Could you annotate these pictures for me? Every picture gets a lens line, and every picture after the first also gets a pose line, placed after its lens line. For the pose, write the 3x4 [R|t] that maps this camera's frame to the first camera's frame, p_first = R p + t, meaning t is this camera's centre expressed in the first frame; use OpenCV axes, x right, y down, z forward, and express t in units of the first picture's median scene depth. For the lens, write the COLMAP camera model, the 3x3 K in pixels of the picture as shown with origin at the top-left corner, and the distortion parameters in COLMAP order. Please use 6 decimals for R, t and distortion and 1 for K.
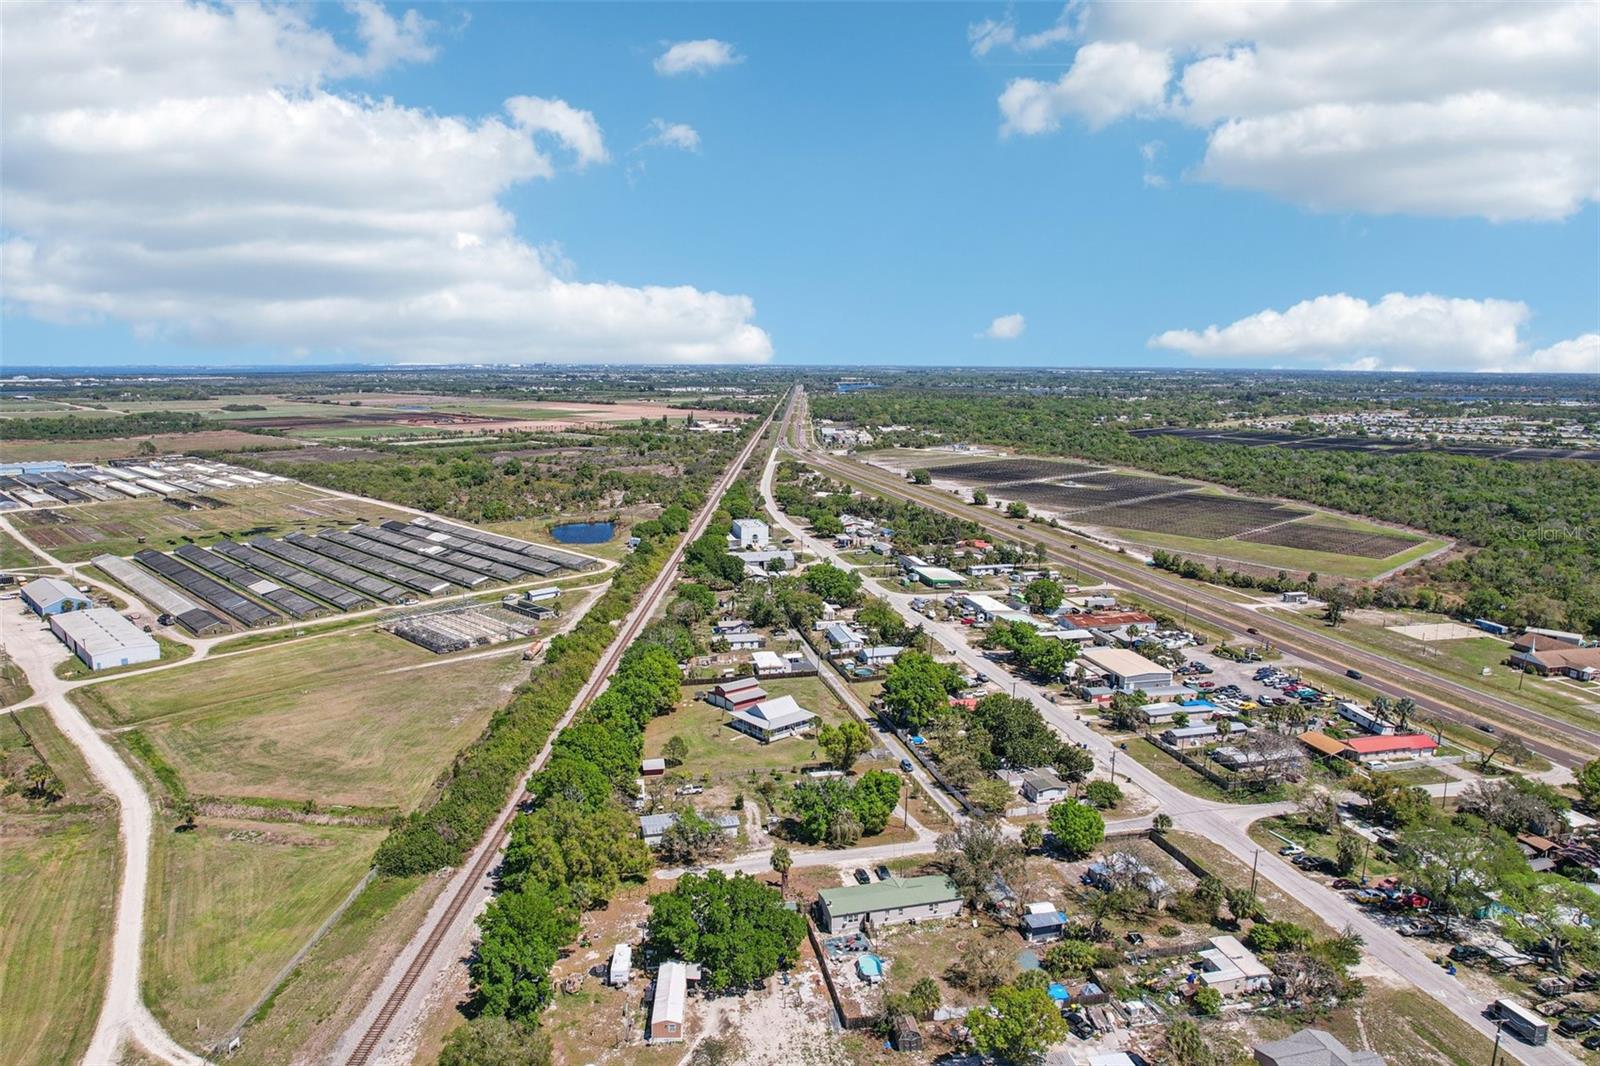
lens RADIAL K [[1049.6, 0, 804.9], [0, 1049.6, 550.4], [0, 0, 1]] dist [-0.089818, 0.085106]
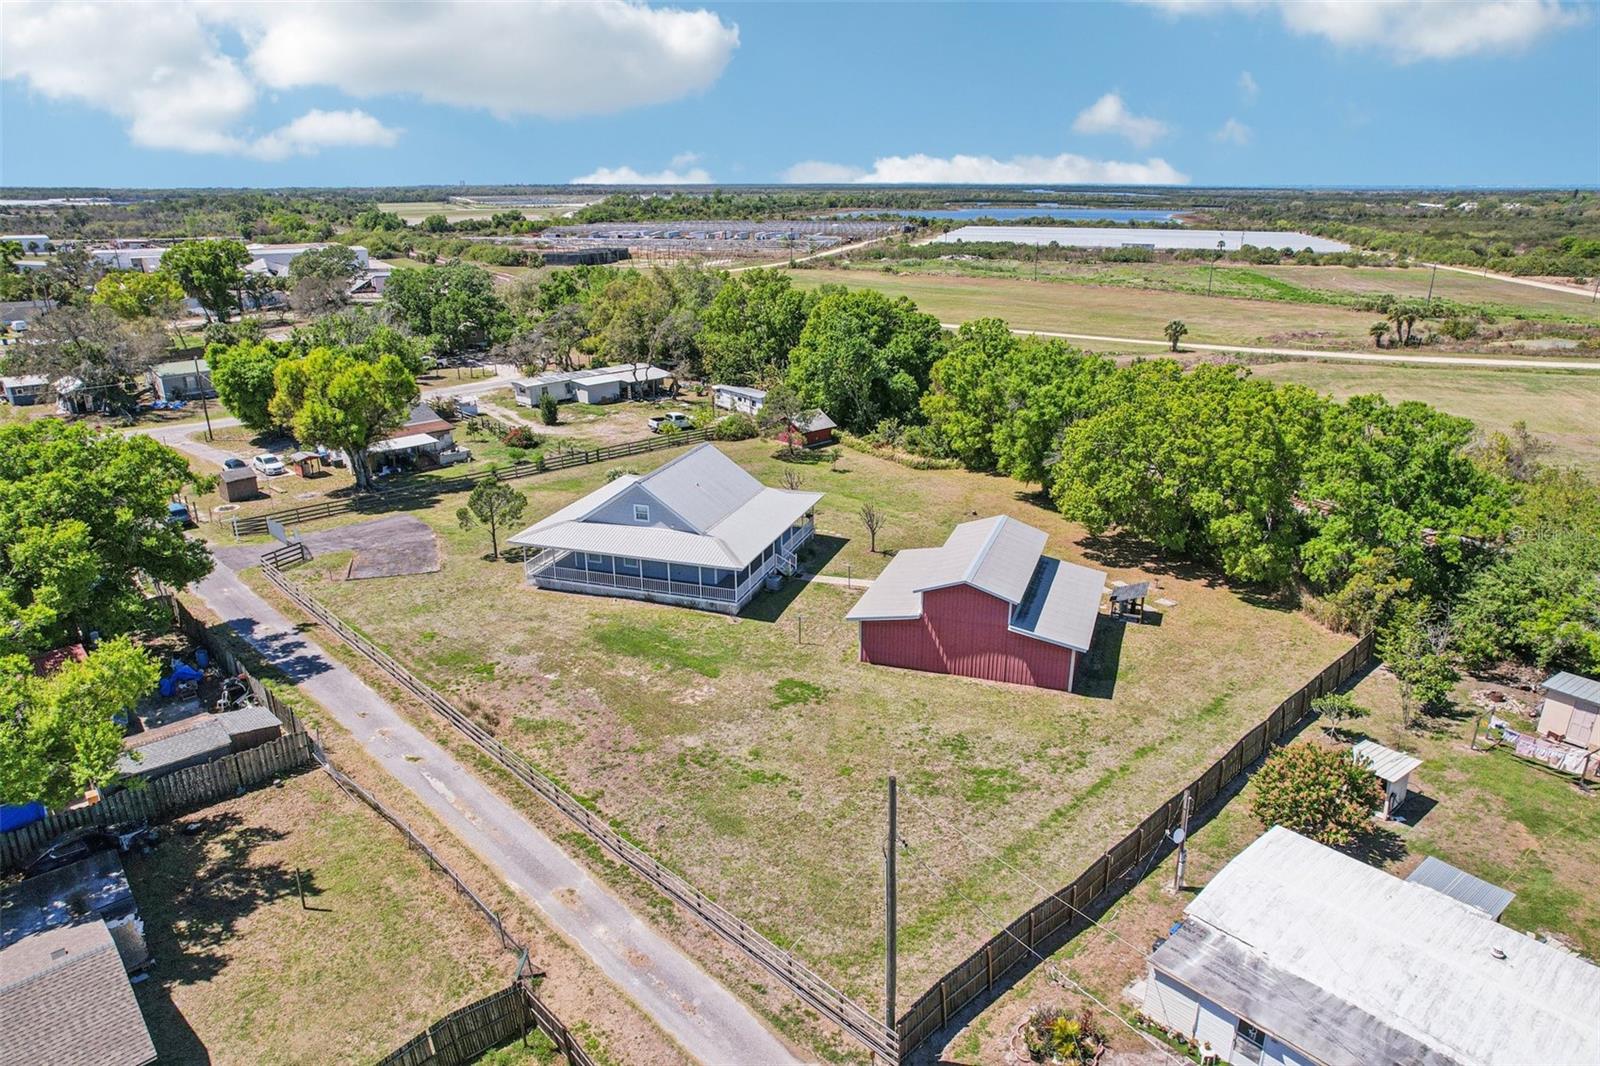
lens RADIAL K [[1049.6, 0, 804.9], [0, 1049.6, 550.4], [0, 0, 1]] dist [-0.089818, 0.085106]
pose [[-0.868282, 0.161643, -0.468996, 0.058600], [-0.094758, 0.873971, 0.476651, 0.027259], [0.486936, 0.458309, -0.743536, 1.028101]]
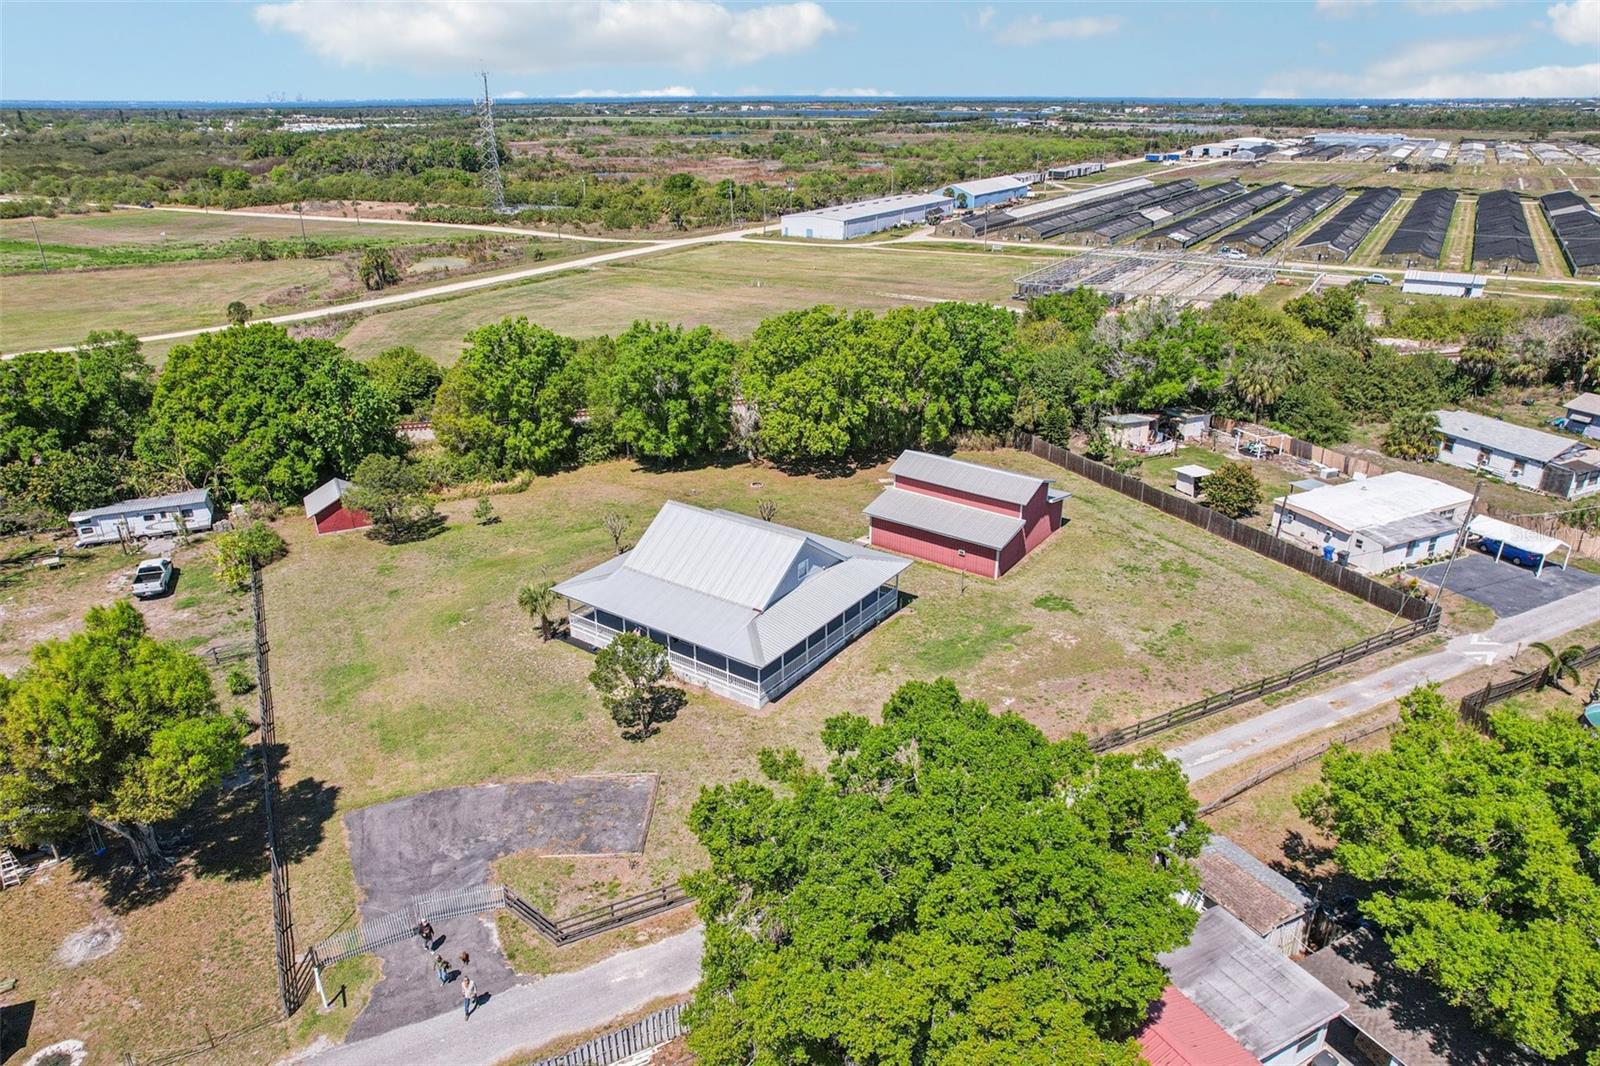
lens RADIAL K [[1049.6, 0, 804.9], [0, 1049.6, 550.4], [0, 0, 1]] dist [-0.089818, 0.085106]
pose [[0.234837, 0.386849, -0.891739, 0.164117], [-0.173698, 0.919330, 0.353075, 0.050257], [0.956389, 0.071978, 0.283087, 0.795134]]
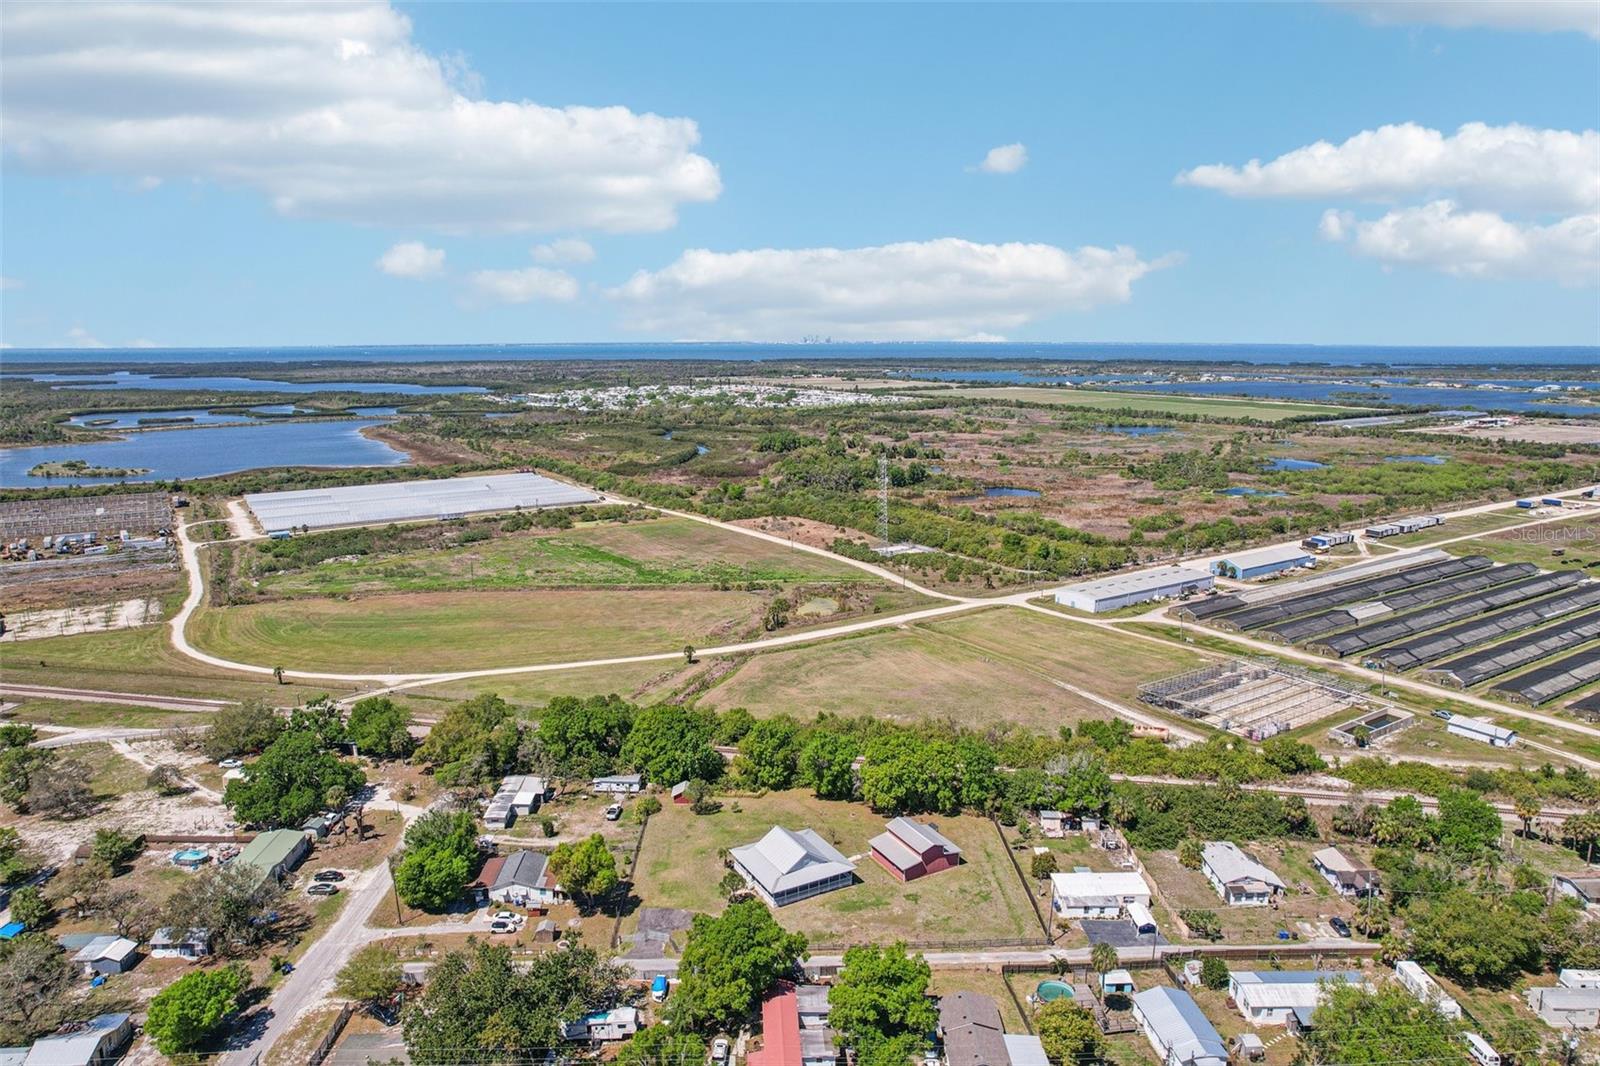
lens RADIAL K [[1032.3, 0, 800.0], [0, 1032.3, 533.0], [0, 0, 1]] dist [-0.033001, 0.000386]
pose [[-0.214596, 0.178101, -0.960327, 0.483529], [-0.175549, 0.960188, 0.217304, -0.162812], [0.960797, 0.215217, -0.174787, 0.906234]]
